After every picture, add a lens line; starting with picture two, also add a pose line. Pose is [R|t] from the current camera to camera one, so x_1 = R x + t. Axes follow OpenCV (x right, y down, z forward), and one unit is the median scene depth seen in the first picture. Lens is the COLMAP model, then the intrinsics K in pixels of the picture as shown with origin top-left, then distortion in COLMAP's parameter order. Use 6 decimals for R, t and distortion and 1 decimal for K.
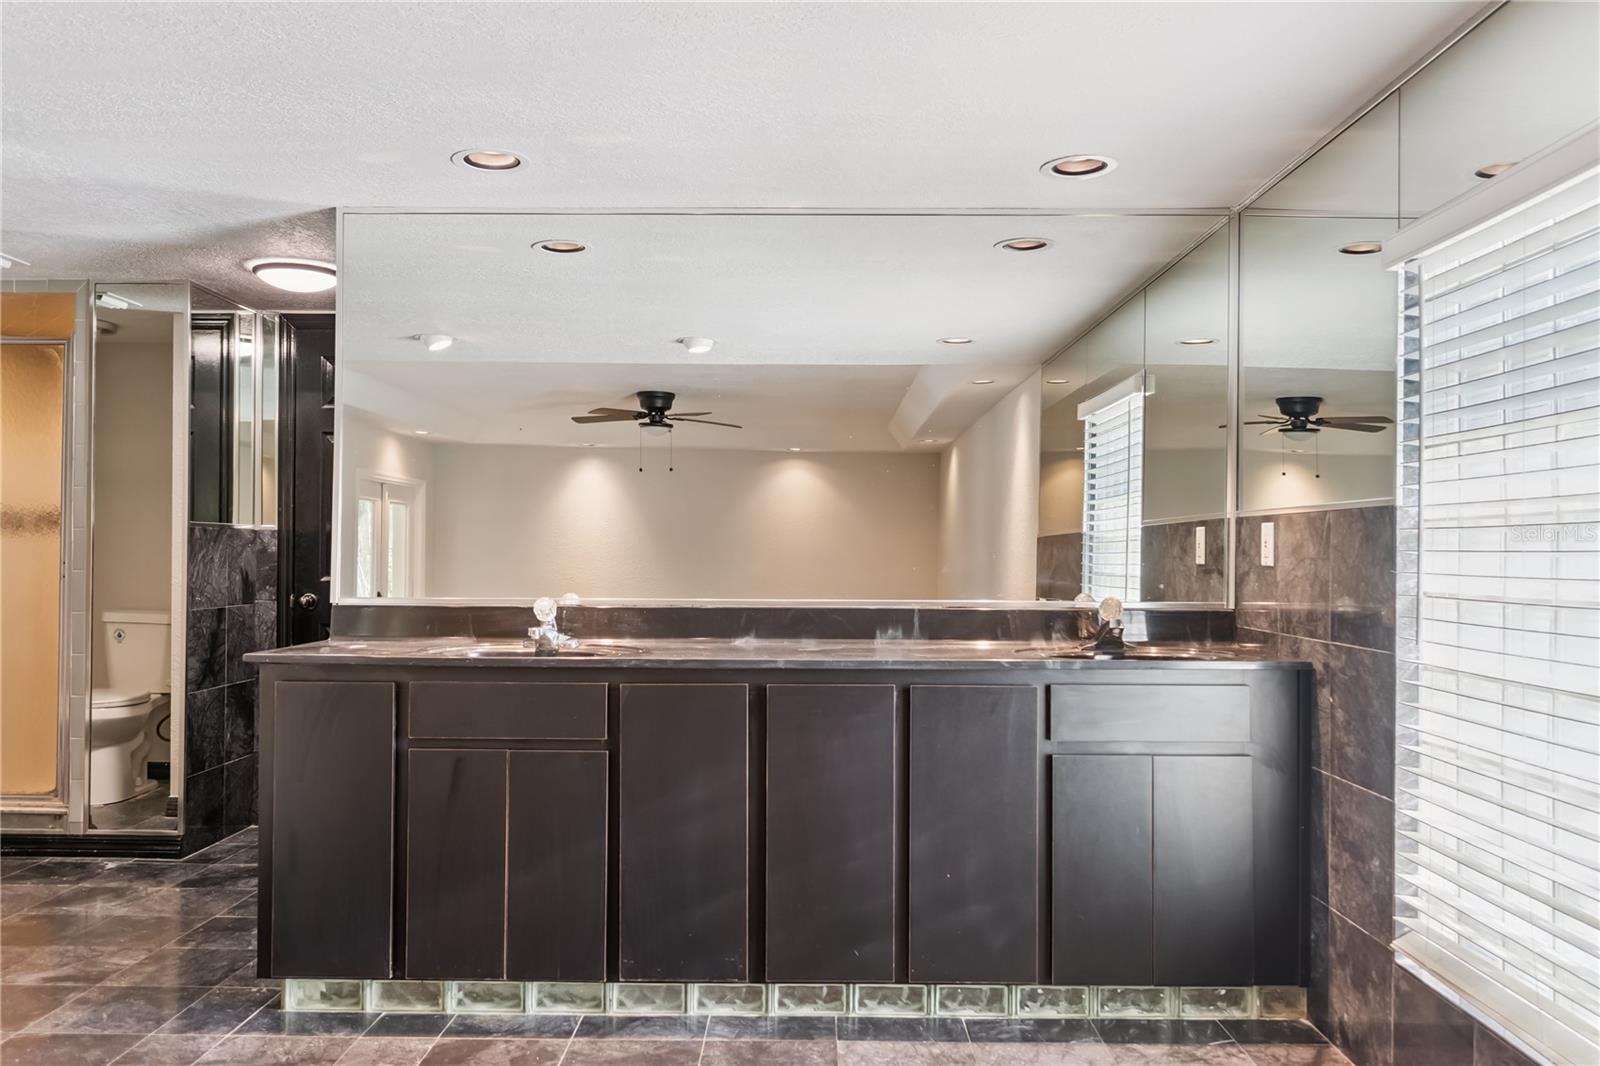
lens RADIAL K [[1215.4, 0, 809.5], [0, 1215.4, 536.4], [0, 0, 1]] dist [-0.000980, 0.004151]
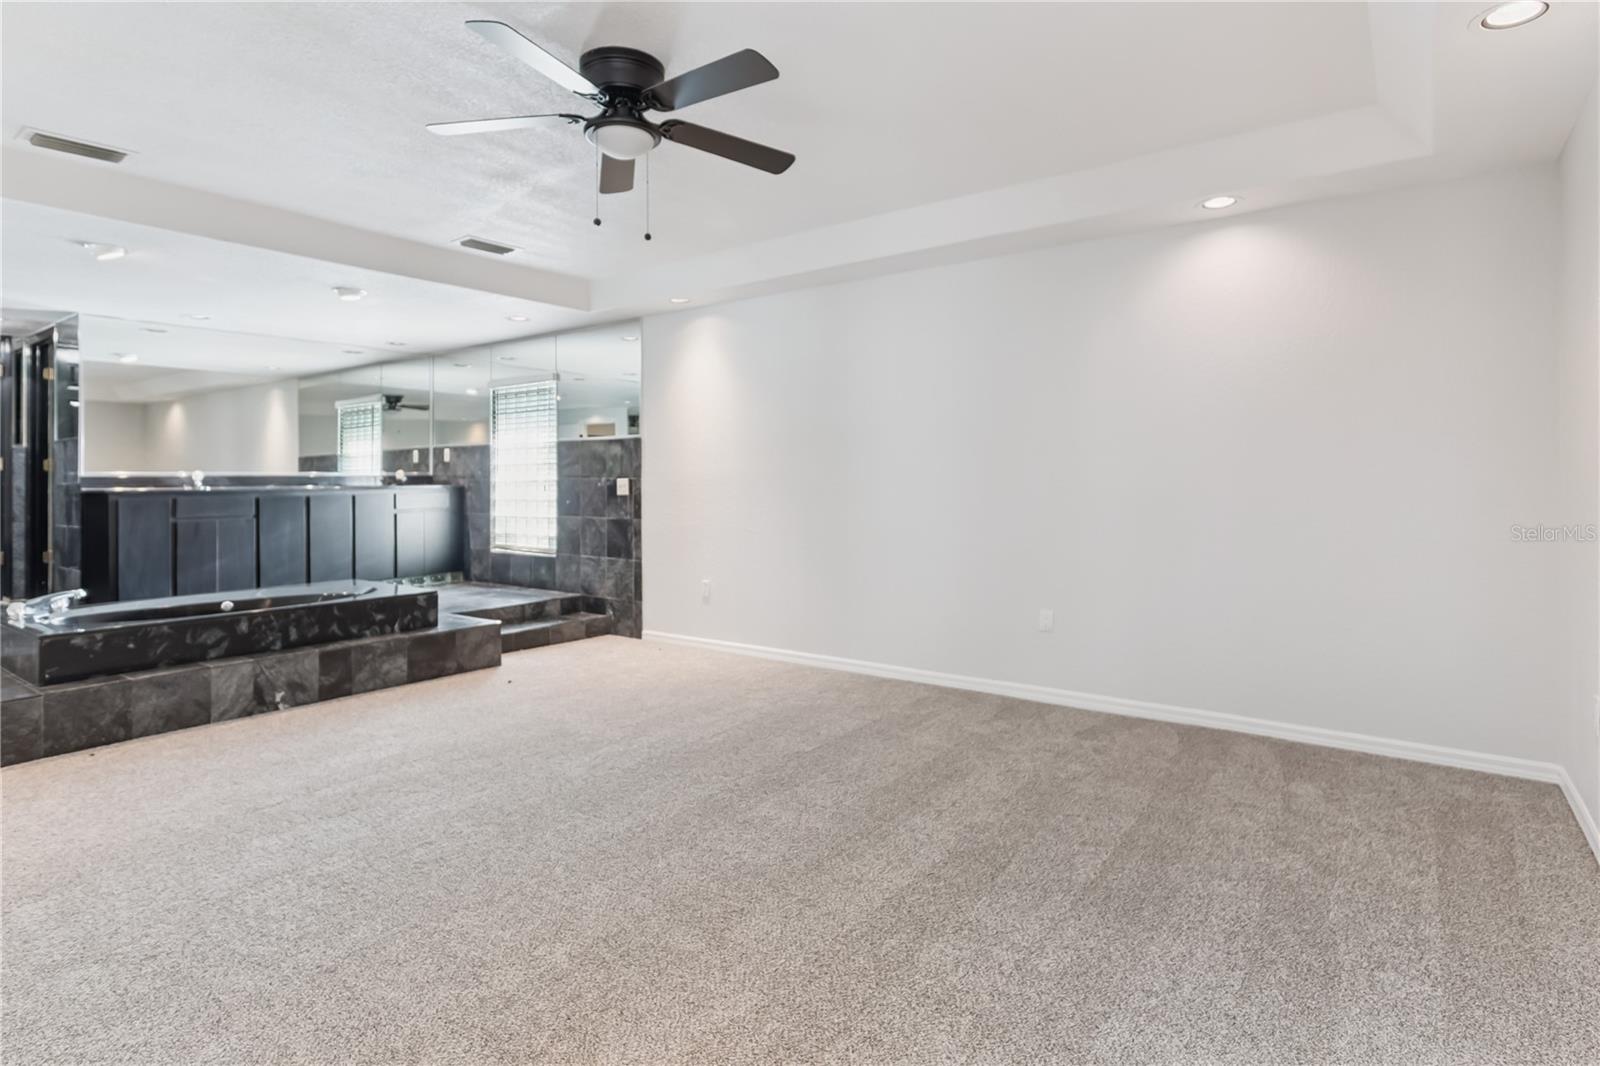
lens RADIAL K [[821.8, 0, 818.0], [0, 821.8, 474.3], [0, 0, 1]] dist [-0.005482, 0.001666]
pose [[0.579187, -0.007491, 0.815161, -0.791040], [0.001543, 0.999966, 0.008094, 0.037485], [-0.815194, -0.003430, 0.579178, -1.057966]]
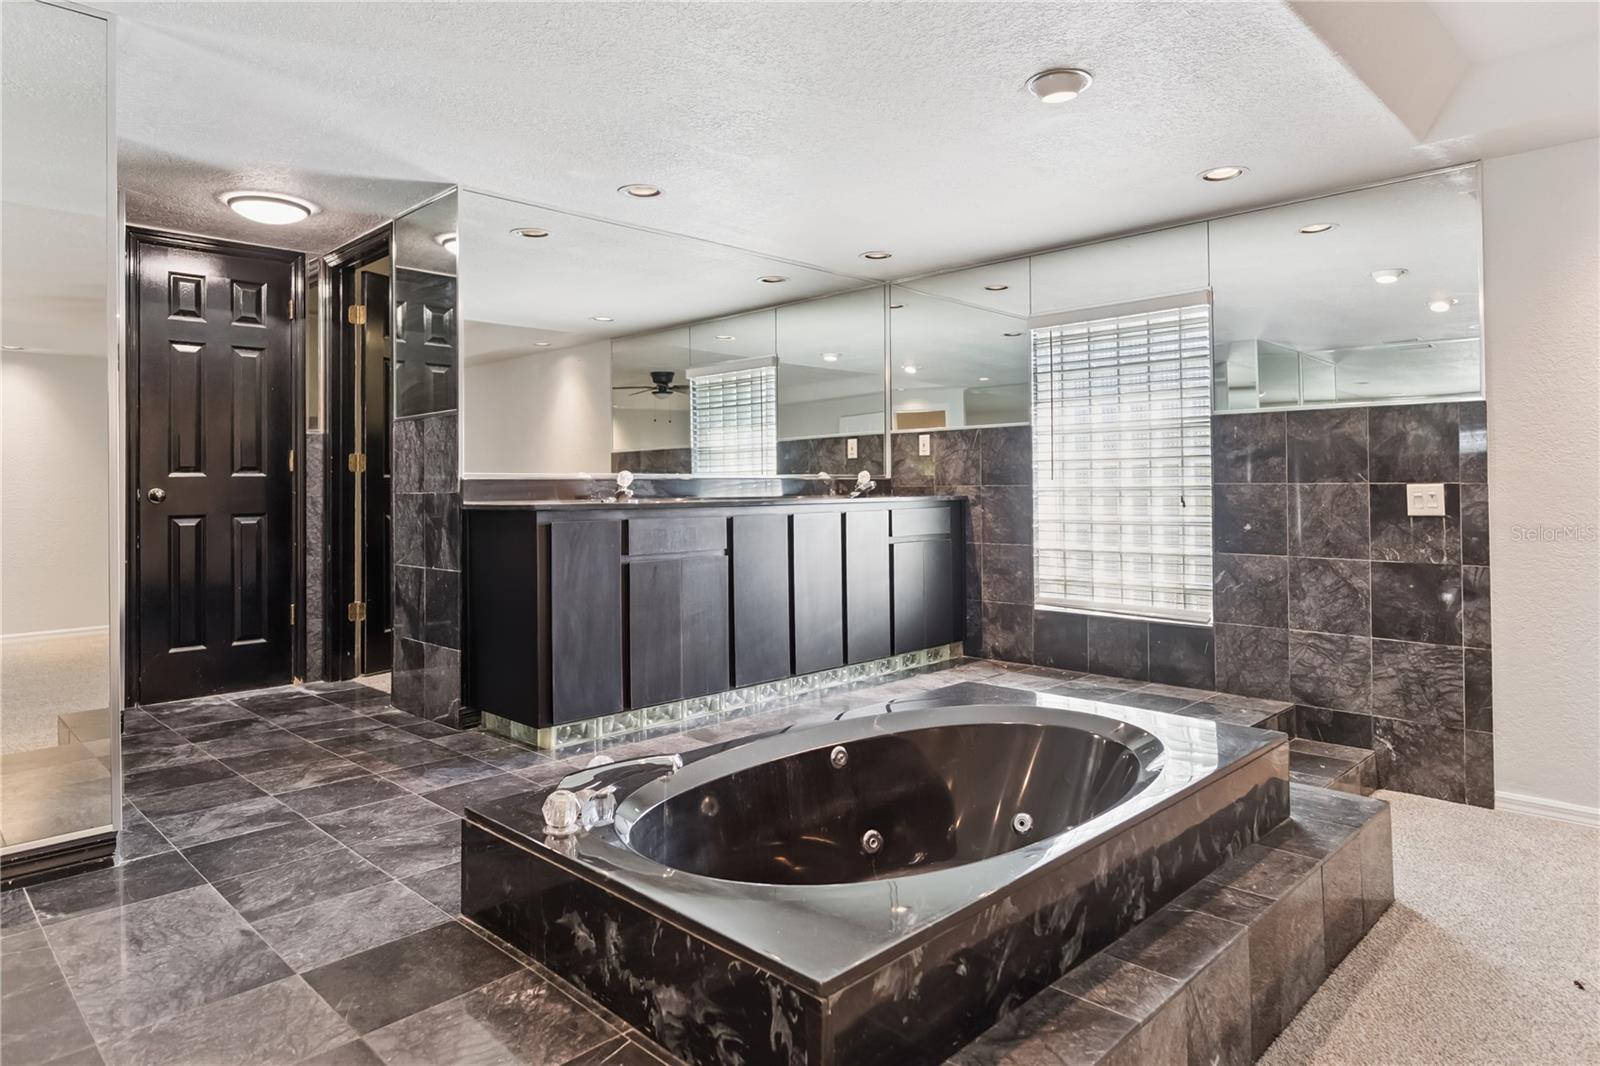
lens RADIAL K [[946.8, 0, 827.9], [0, 946.8, 474.9], [0, 0, 1]] dist [0.005671, -0.000716]
pose [[0.692606, -0.002395, 0.721312, -0.786266], [0.003321, 0.999994, 0.000131, 0.048200], [-0.721308, 0.002305, 0.692610, -0.023461]]
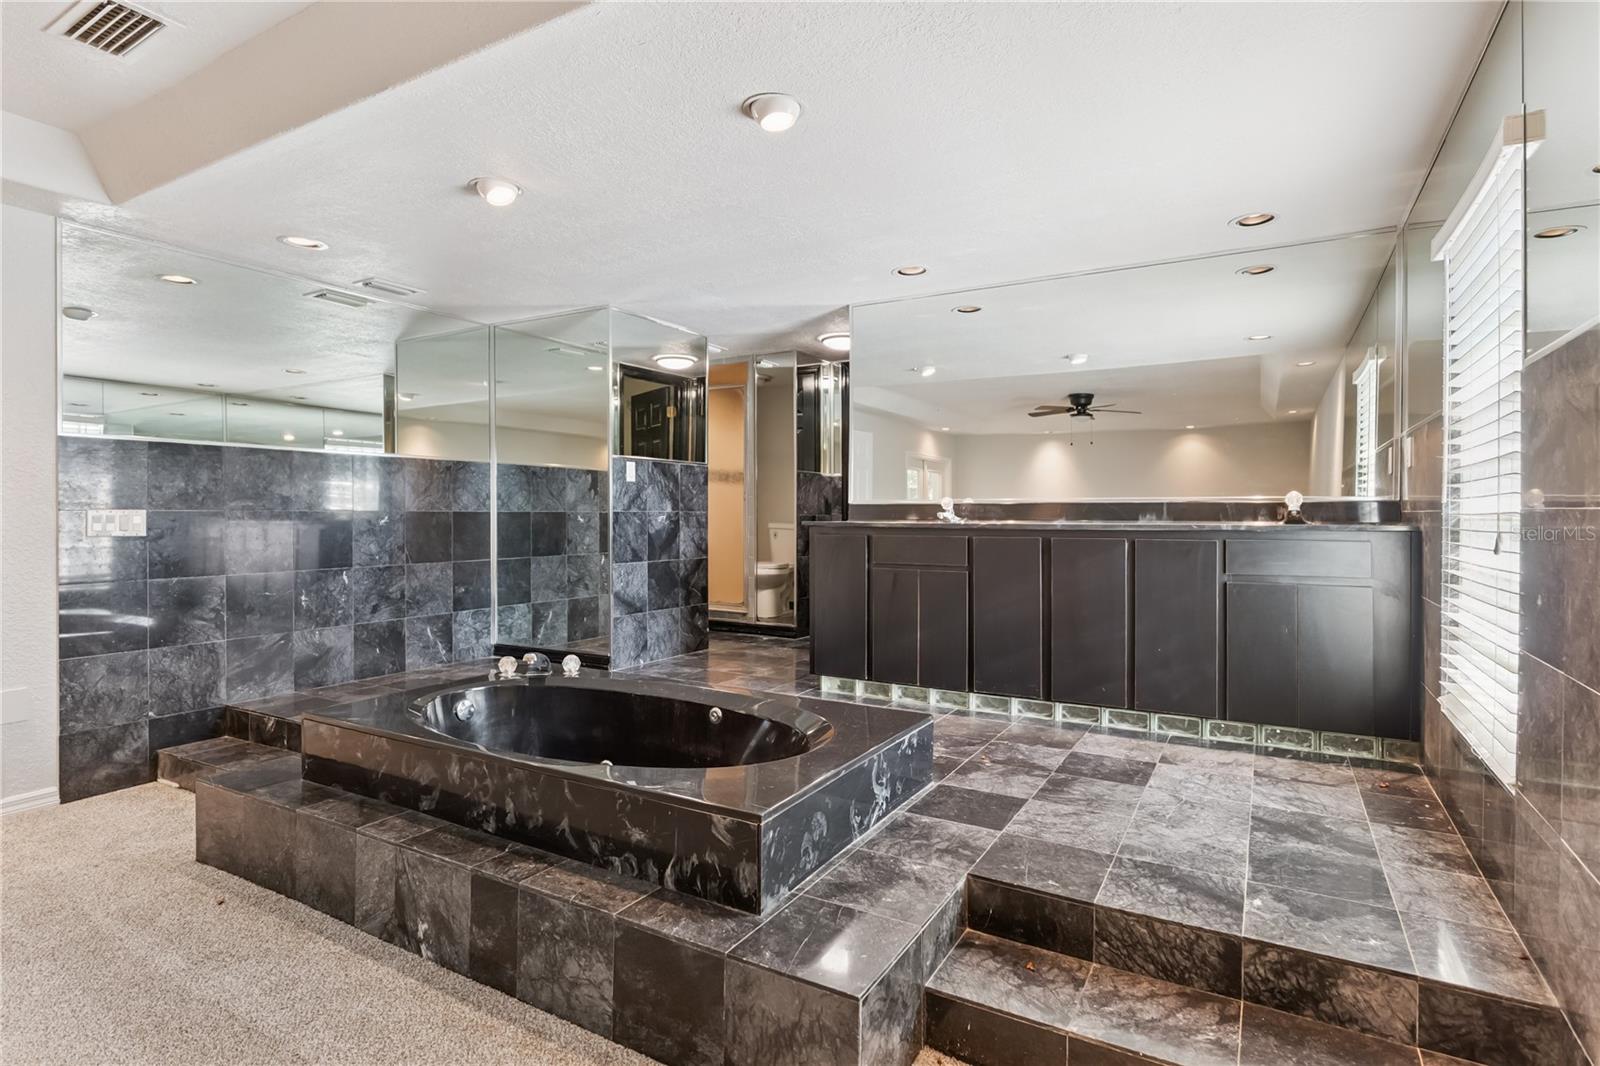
lens RADIAL K [[821.8, 0, 808.1], [0, 821.8, 517.7], [0, 0, 1]] dist [-0.005482, 0.001666]
pose [[0.871061, -0.002787, -0.491168, 0.192052], [0.010247, 0.999869, 0.012498, 0.055385], [0.491069, -0.015920, 0.870975, -0.191730]]
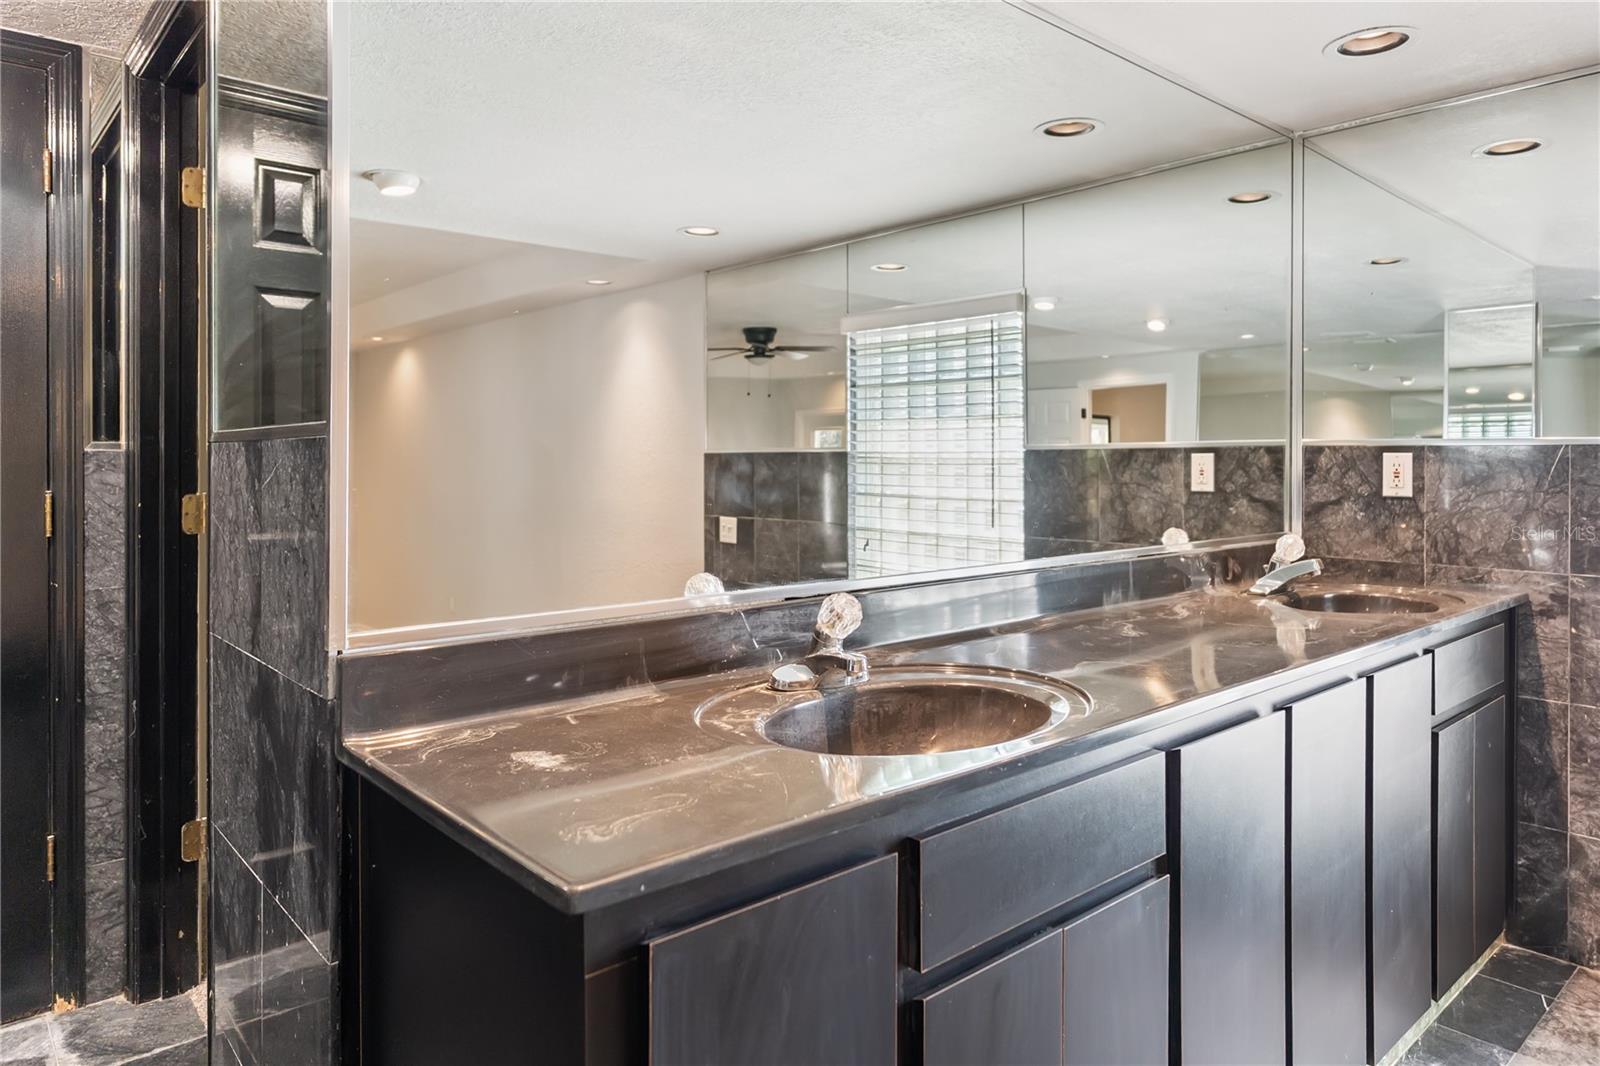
lens RADIAL K [[1019.7, 0, 821.8], [0, 1019.7, 466.2], [0, 0, 1]] dist [0.002674, 0.000268]
pose [[0.743723, -0.010826, 0.668400, -0.449677], [-0.005765, 0.999728, 0.022607, -0.014211], [-0.668463, -0.020667, 0.743458, 0.580026]]
